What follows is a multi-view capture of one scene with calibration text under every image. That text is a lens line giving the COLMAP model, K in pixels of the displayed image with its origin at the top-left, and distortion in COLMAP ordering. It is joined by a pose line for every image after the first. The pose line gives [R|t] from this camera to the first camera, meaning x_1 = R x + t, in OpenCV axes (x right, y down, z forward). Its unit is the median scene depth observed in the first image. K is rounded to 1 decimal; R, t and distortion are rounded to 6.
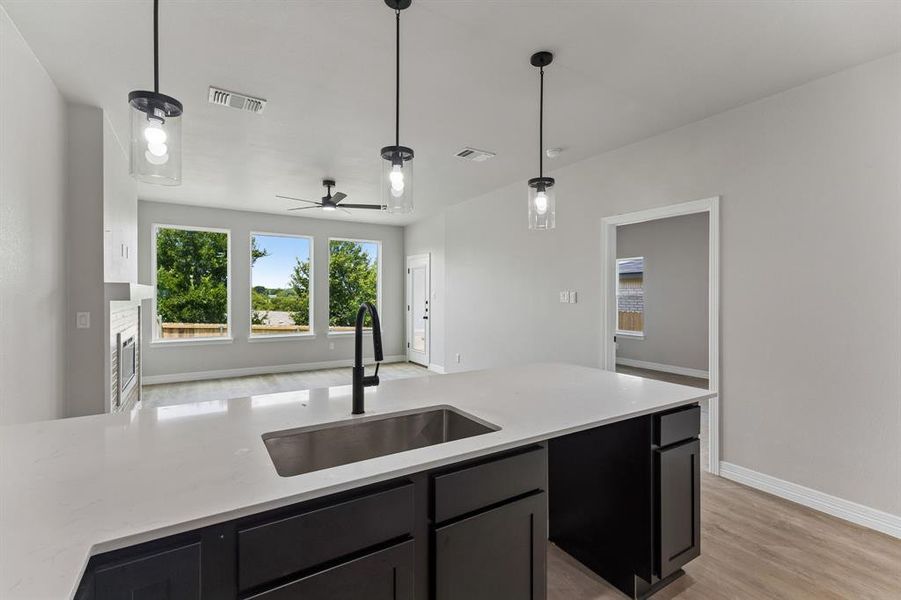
lens RADIAL K [[409.6, 0, 456.5], [0, 409.6, 290.8], [0, 0, 1]] dist [0.002177, -0.000172]
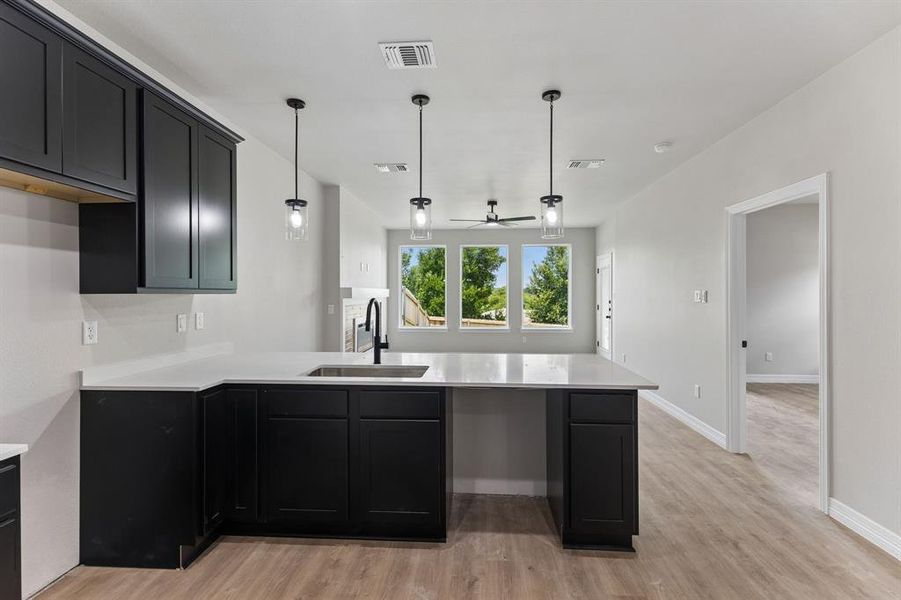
lens RADIAL K [[415.4, 0, 457.3], [0, 415.4, 291.7], [0, 0, 1]] dist [0.000801, 0.000004]
pose [[0.807556, -0.006573, -0.589755, 0.526204], [0.008335, 0.999965, 0.000268, 0.000064], [0.589732, -0.005132, 0.807582, -0.099636]]
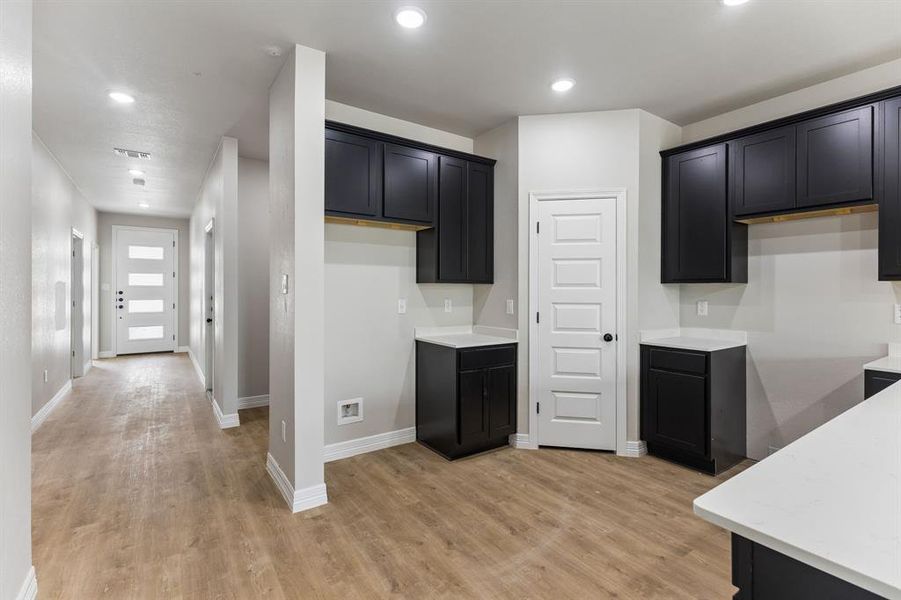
lens RADIAL K [[409.6, 0, 456.5], [0, 409.6, 290.8], [0, 0, 1]] dist [0.002177, -0.000172]
pose [[-0.998760, -0.007523, -0.049222, 0.548755], [-0.007497, 0.999972, -0.000714, 0.023460], [0.049226, -0.000344, -0.998788, 0.854326]]
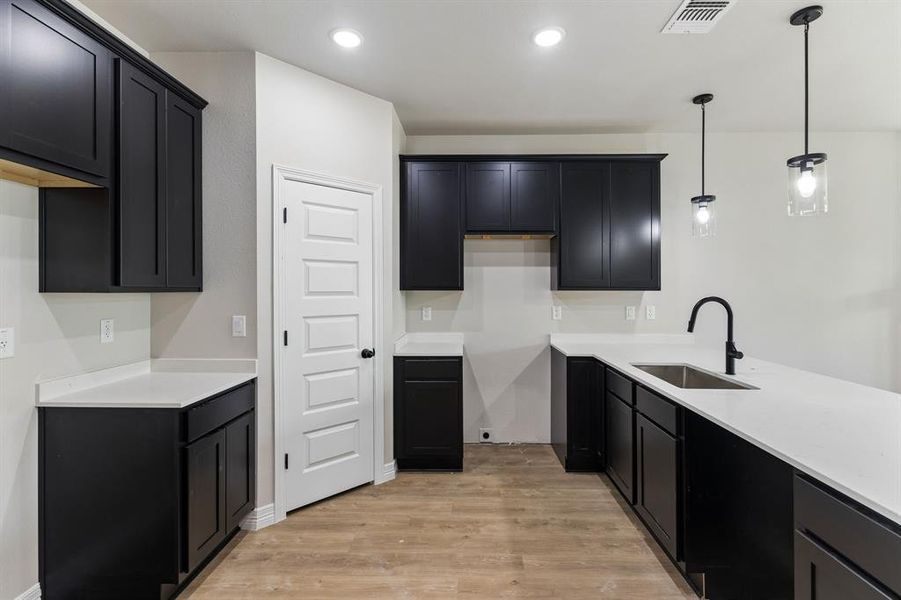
lens RADIAL K [[409.6, 0, 456.5], [0, 409.6, 290.8], [0, 0, 1]] dist [0.002177, -0.000172]
pose [[-0.558570, -0.002671, -0.829453, 0.750918], [0.001308, 0.999991, -0.004101, 0.003803], [0.829456, -0.003375, -0.558561, 0.504956]]
